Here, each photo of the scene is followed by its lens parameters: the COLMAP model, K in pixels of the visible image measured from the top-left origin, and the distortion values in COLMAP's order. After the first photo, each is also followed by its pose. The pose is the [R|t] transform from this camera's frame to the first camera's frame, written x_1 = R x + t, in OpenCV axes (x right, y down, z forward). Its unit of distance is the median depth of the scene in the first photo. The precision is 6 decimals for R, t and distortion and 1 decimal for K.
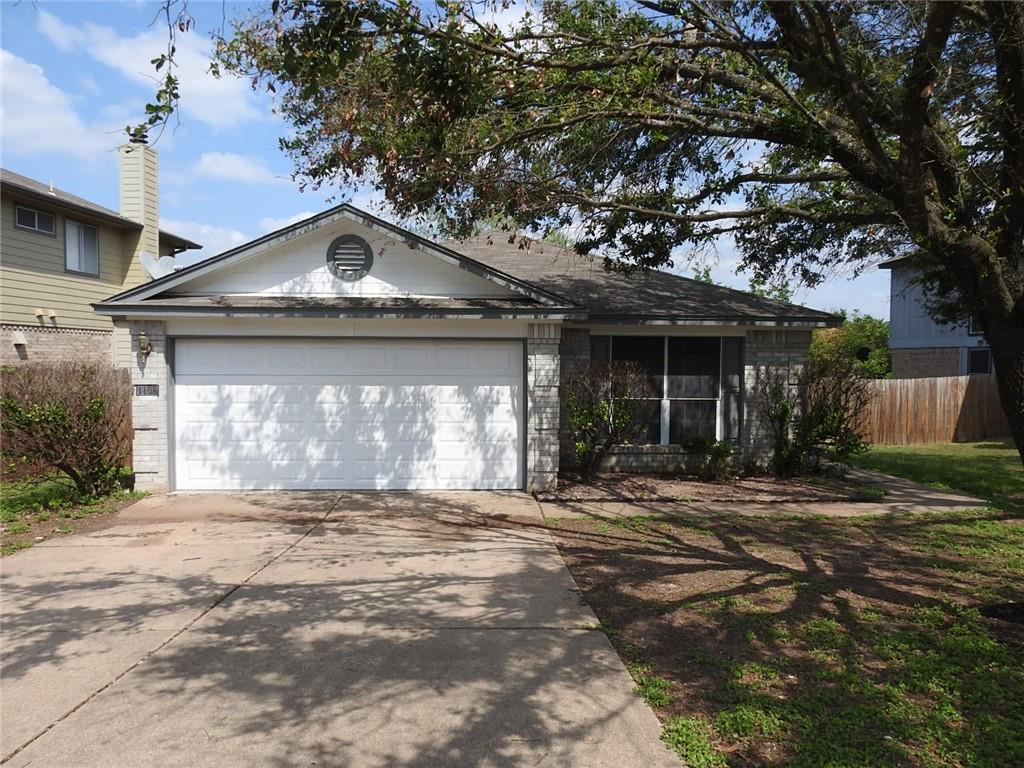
lens RADIAL K [[731.6, 0, 518.3], [0, 731.6, 387.3], [0, 0, 1]] dist [-0.005601, 0.000578]
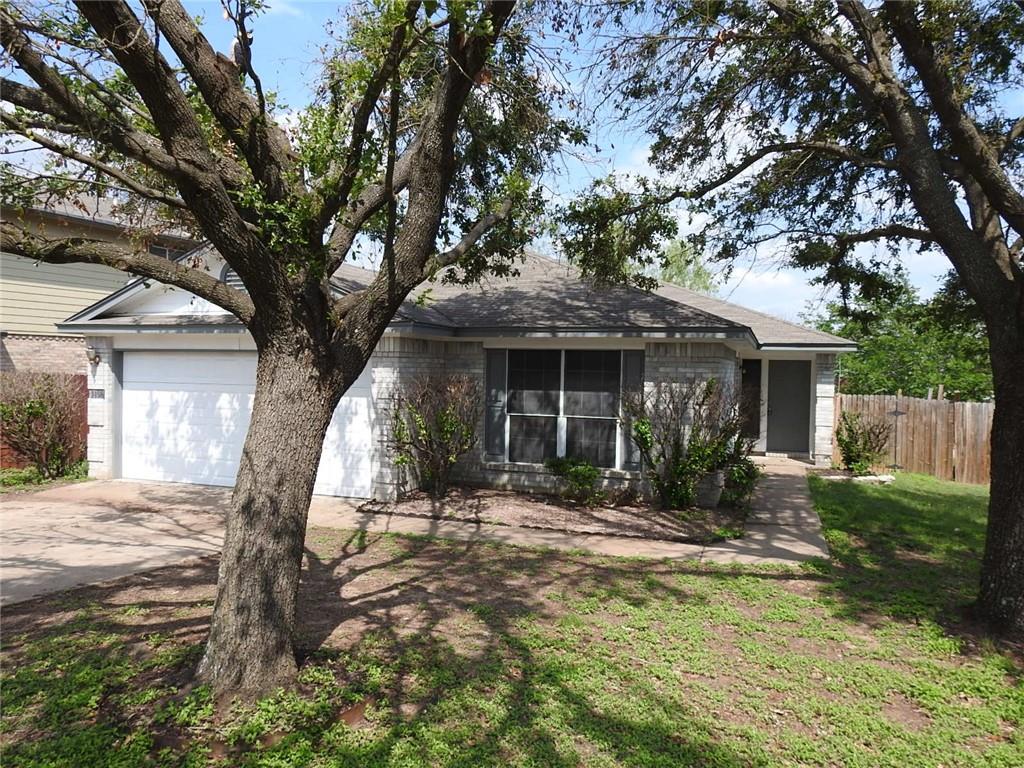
lens RADIAL K [[731.6, 0, 515.8], [0, 731.6, 382.1], [0, 0, 1]] dist [-0.005601, 0.000578]
pose [[0.930376, 0.015365, -0.366284, 0.565211], [-0.024888, 0.999463, -0.021292, -0.006915], [0.365760, 0.028926, 0.930260, 0.119982]]
